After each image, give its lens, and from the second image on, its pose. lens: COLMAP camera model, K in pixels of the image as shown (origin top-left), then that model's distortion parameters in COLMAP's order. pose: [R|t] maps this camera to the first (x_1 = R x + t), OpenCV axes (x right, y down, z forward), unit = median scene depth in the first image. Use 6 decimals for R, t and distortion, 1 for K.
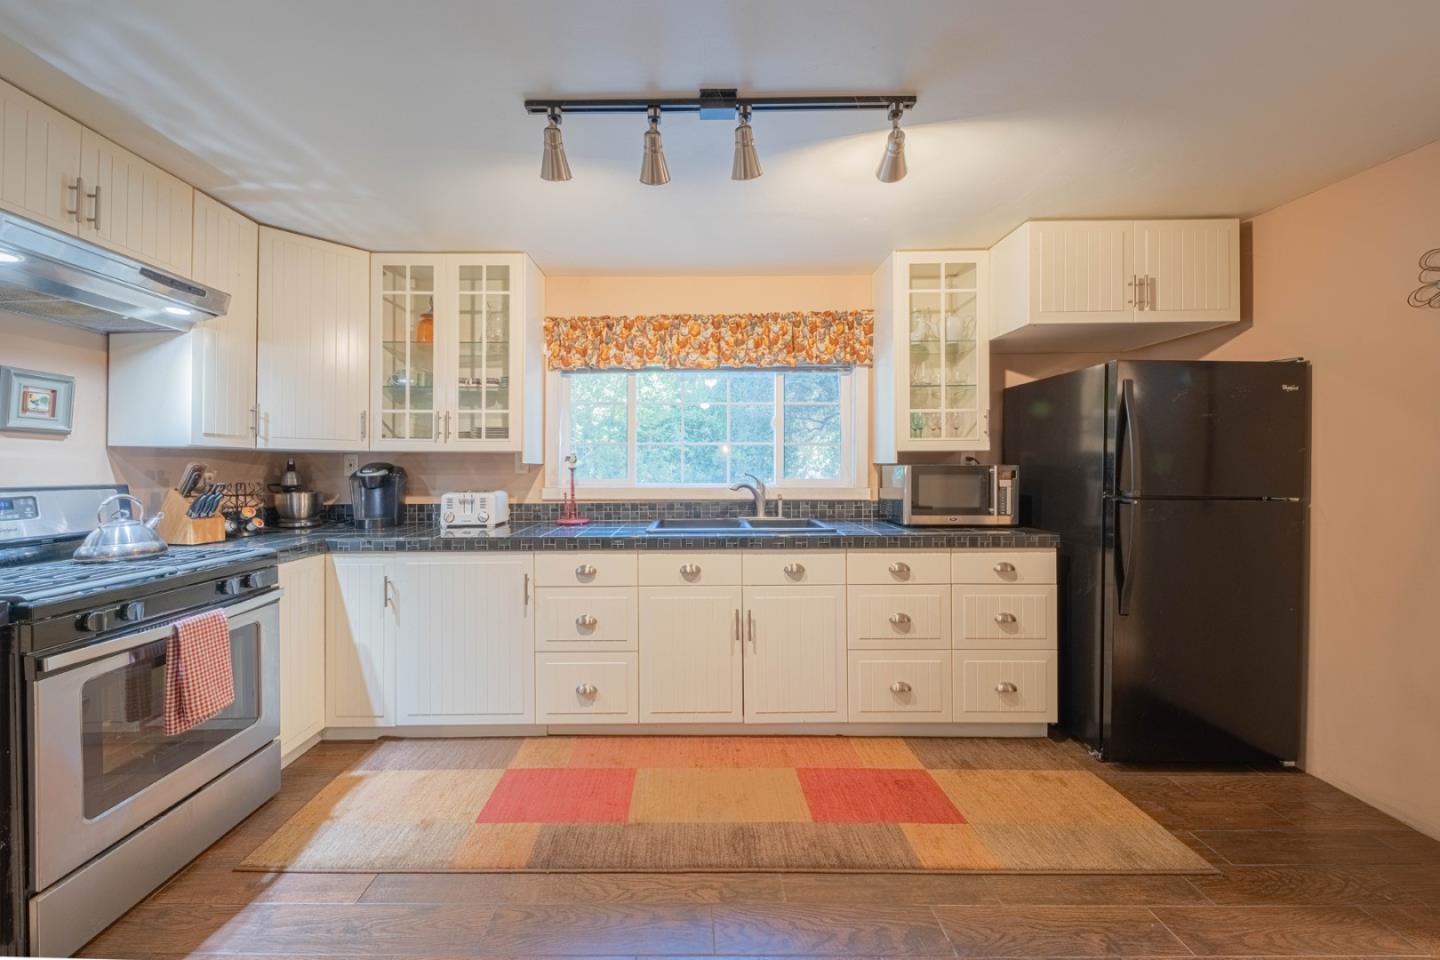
lens RADIAL K [[528.2, 0, 705.9], [0, 528.2, 462.5], [0, 0, 1]] dist [-0.003439, -0.000943]
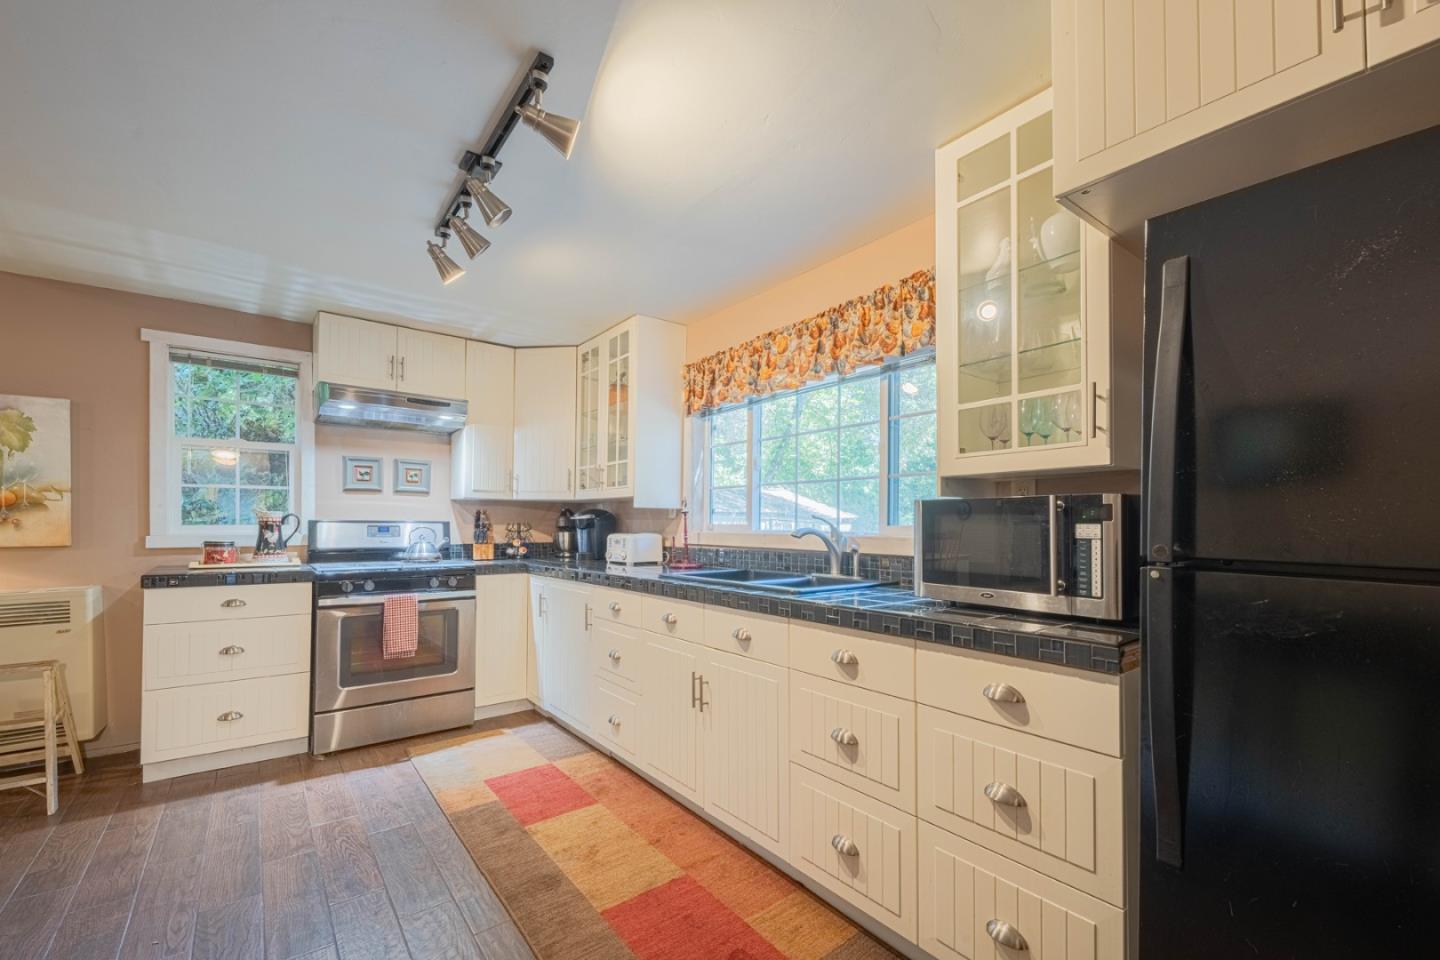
lens RADIAL K [[593.5, 0, 682.6], [0, 593.5, 511.4], [0, 0, 1]] dist [0.000242, -0.000269]
pose [[0.602813, -0.009310, -0.797828, 0.762090], [0.000069, 0.999933, -0.011616, 0.026529], [0.797882, 0.006947, 0.602773, 0.371876]]
